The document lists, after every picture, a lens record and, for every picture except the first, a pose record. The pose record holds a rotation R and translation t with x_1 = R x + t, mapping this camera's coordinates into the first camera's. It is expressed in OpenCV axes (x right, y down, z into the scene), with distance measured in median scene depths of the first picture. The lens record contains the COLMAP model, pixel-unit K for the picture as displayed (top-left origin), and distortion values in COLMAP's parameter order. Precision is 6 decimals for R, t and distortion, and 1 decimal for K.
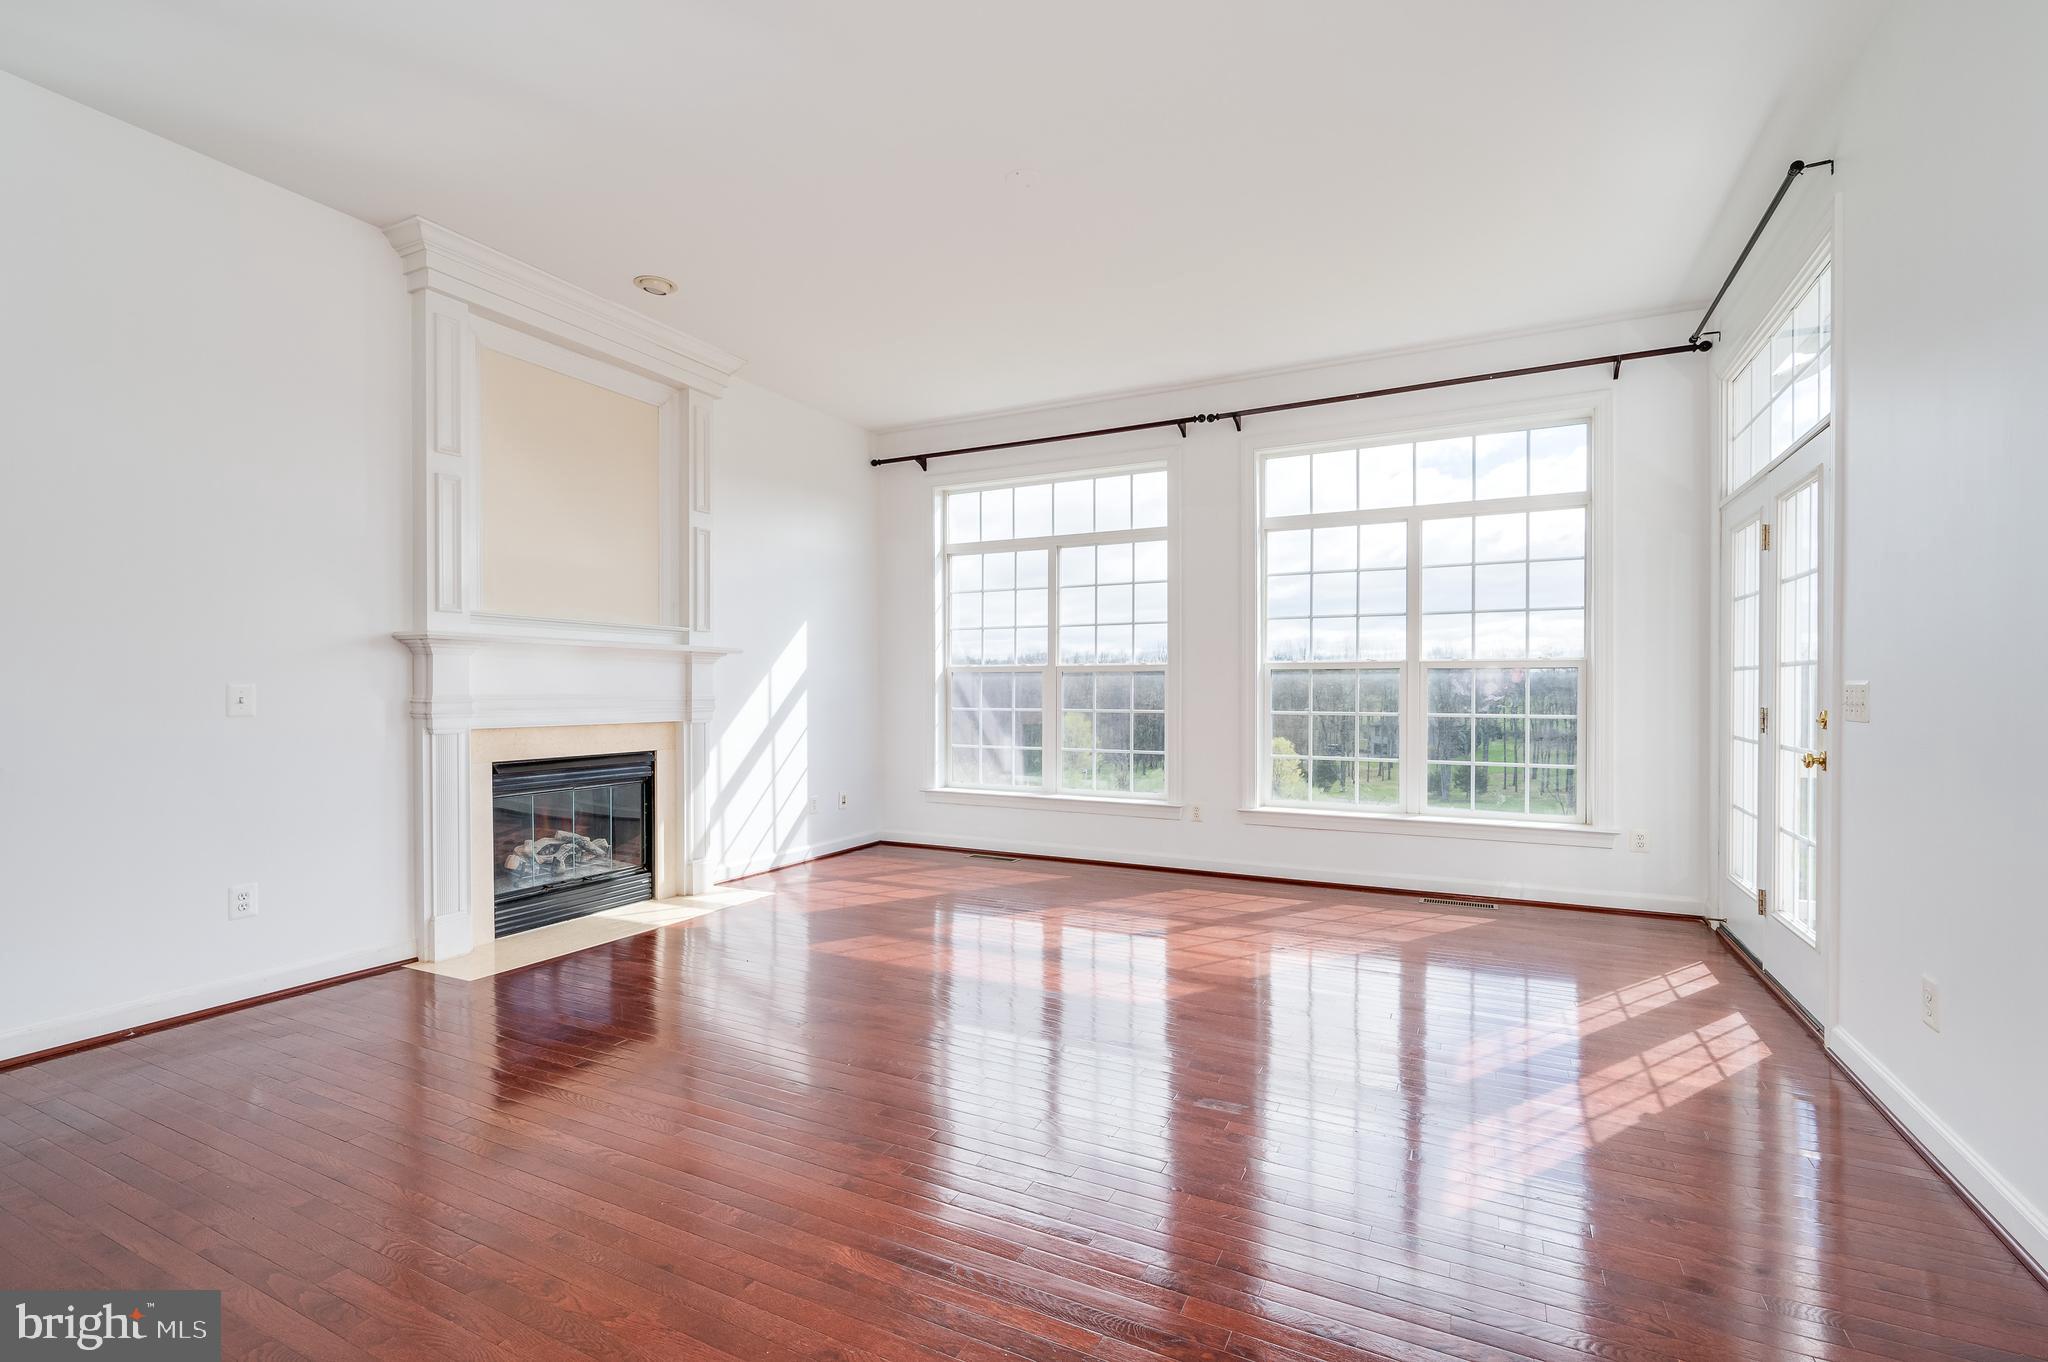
lens RADIAL K [[898.9, 0, 1030.4], [0, 898.9, 684.7], [0, 0, 1]] dist [0.004017, 0.000320]
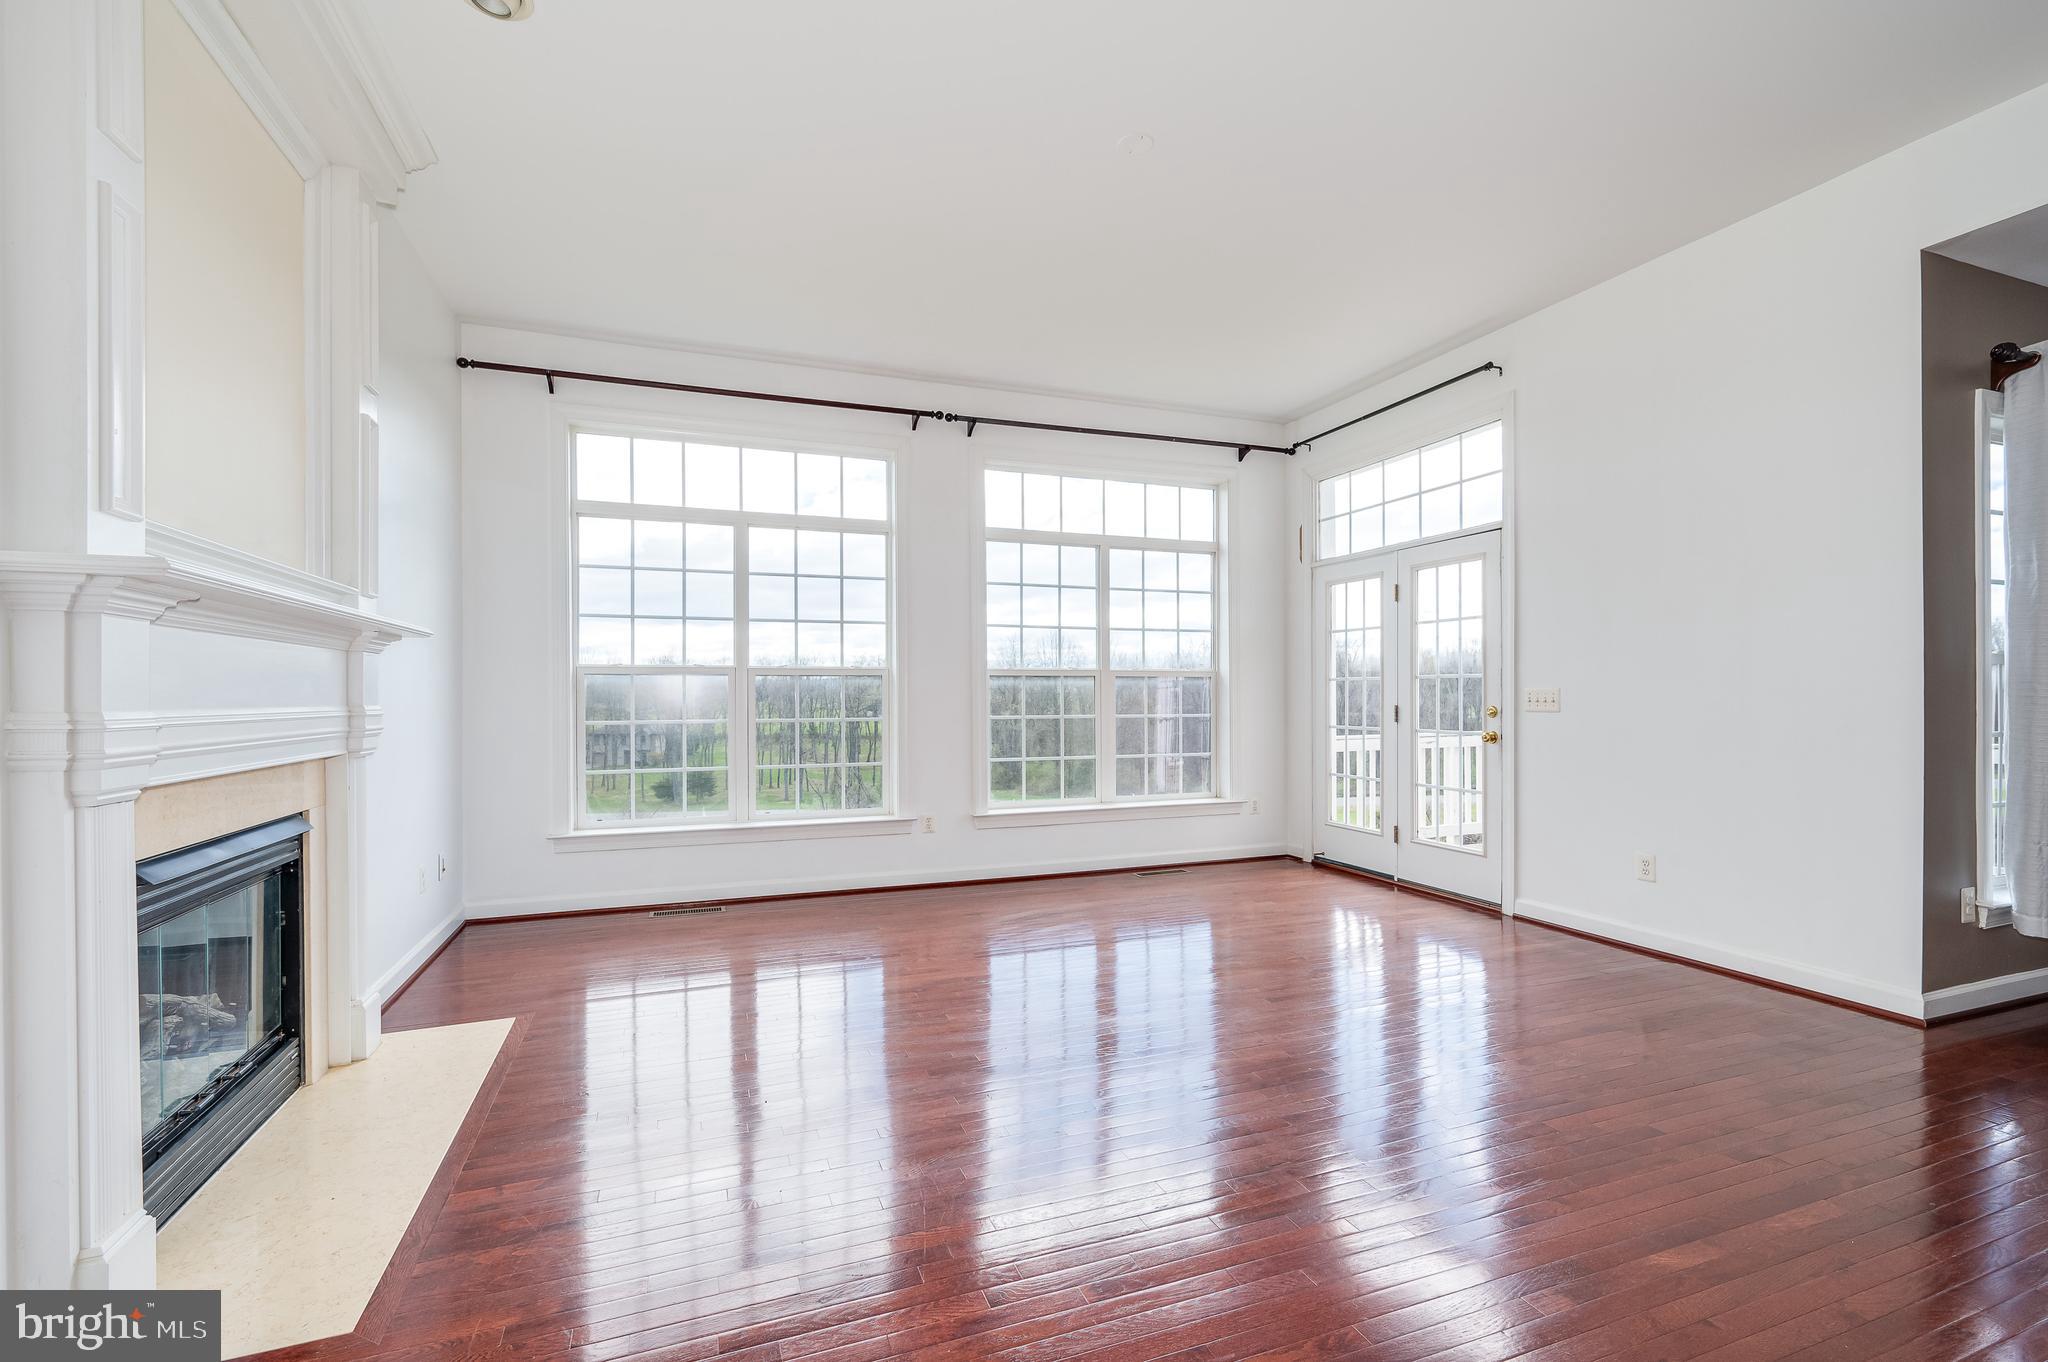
lens RADIAL K [[927.0, 0, 1058.7], [0, 927.0, 680.7], [0, 0, 1]] dist [0.012988, -0.001809]
pose [[0.669482, 0.007256, 0.742793, -0.466485], [0.000873, 0.999944, -0.010554, 0.000217], [-0.742827, 0.007714, 0.669438, 0.236897]]
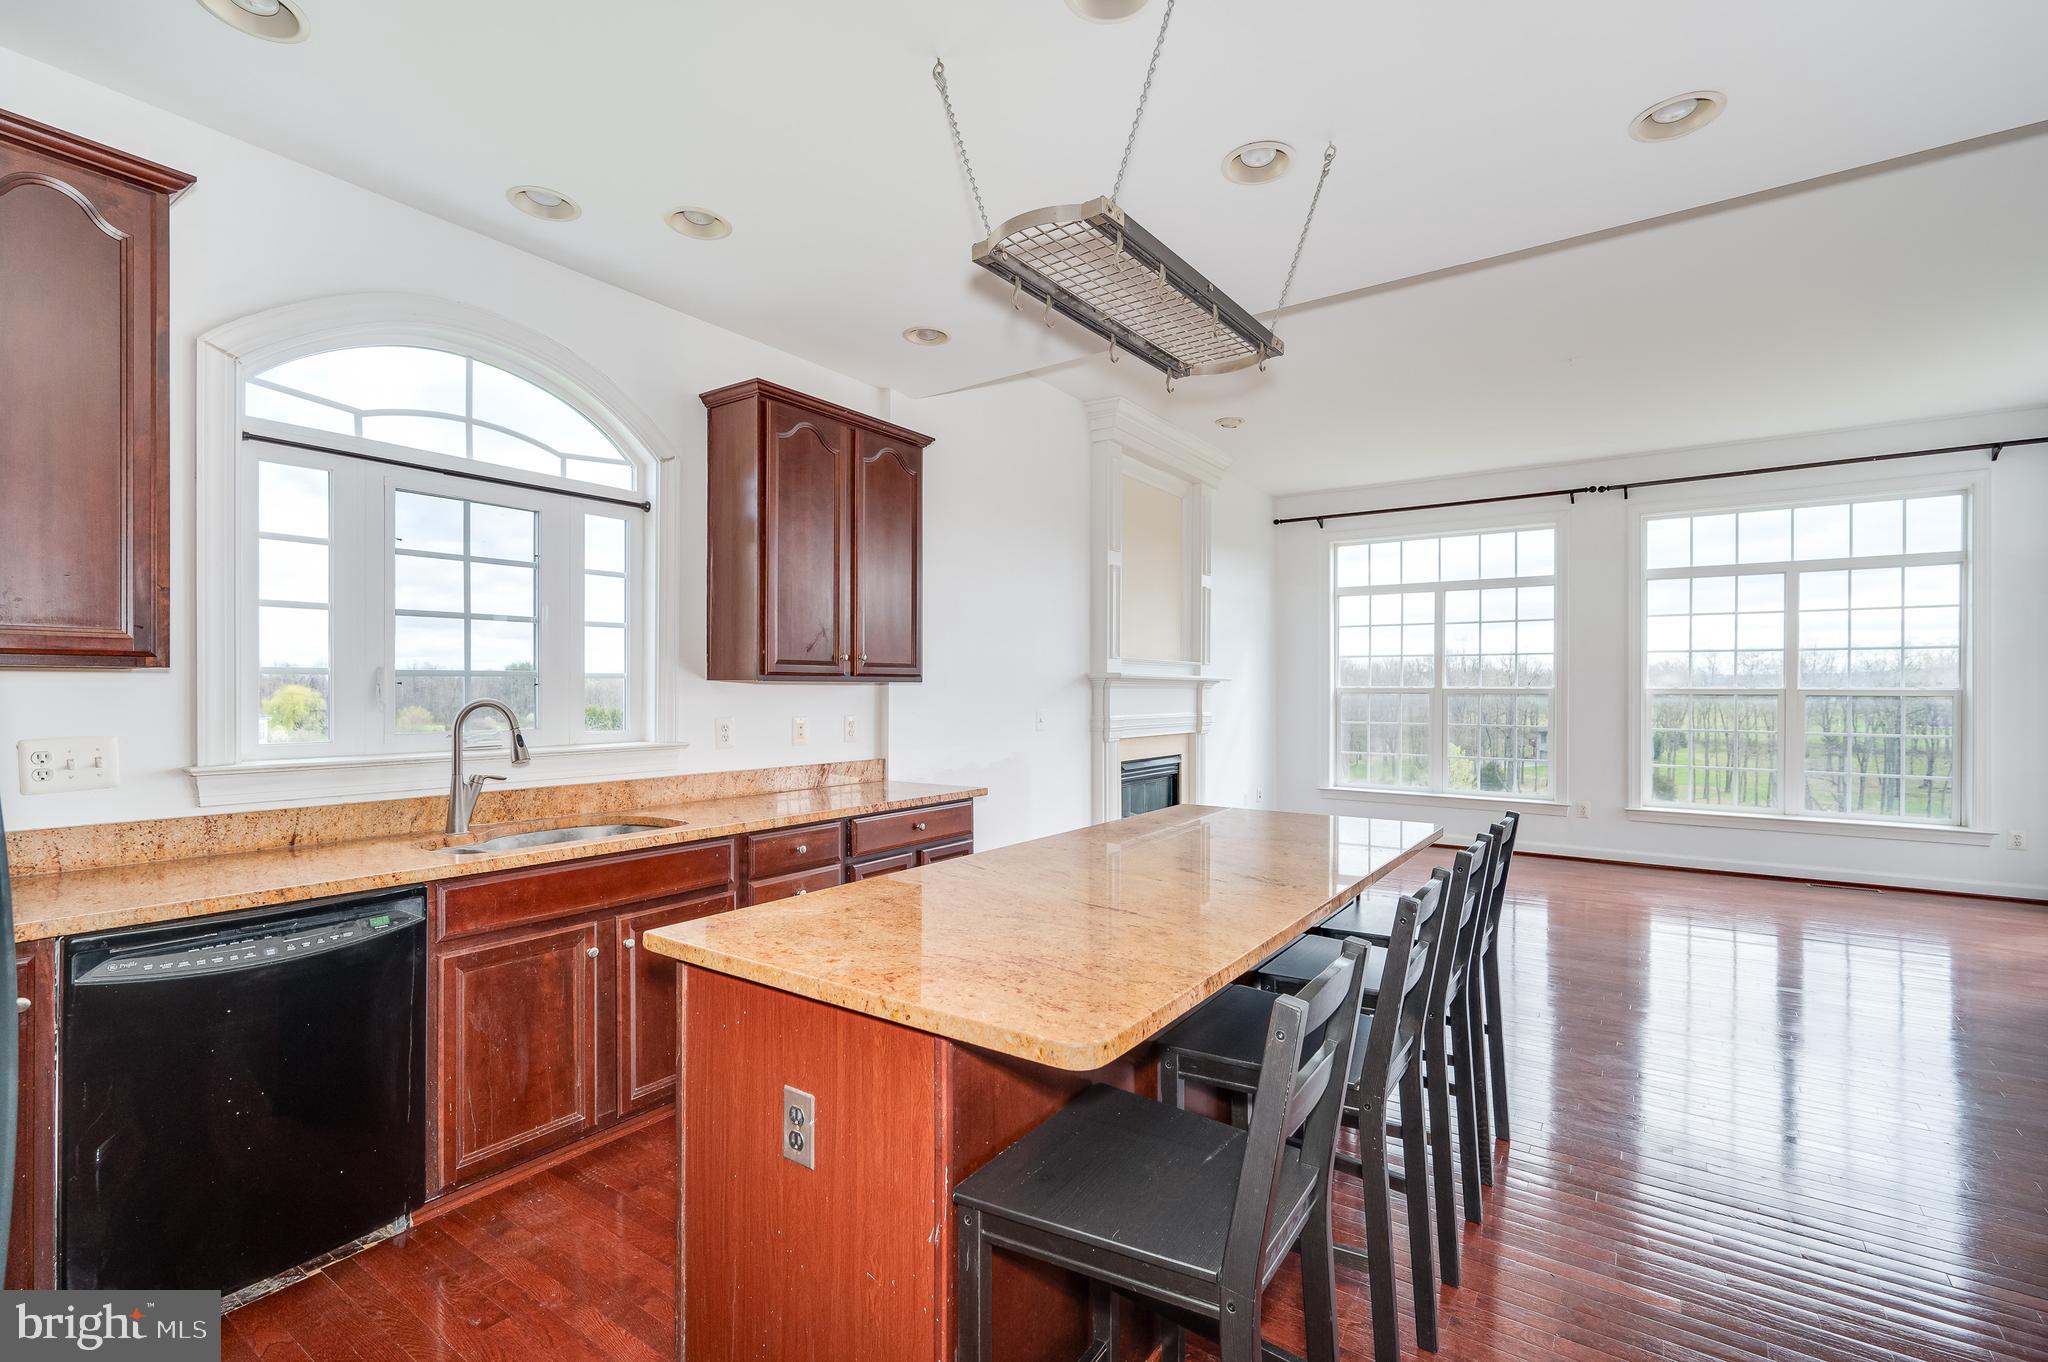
lens RADIAL K [[927.0, 0, 1035.1], [0, 927.0, 684.5], [0, 0, 1]] dist [0.012988, -0.001809]
pose [[0.992164, 0.003739, -0.124884, -0.405714], [-0.003978, 0.999991, -0.001669, -0.024791], [0.124877, 0.002153, 0.992170, -0.356683]]
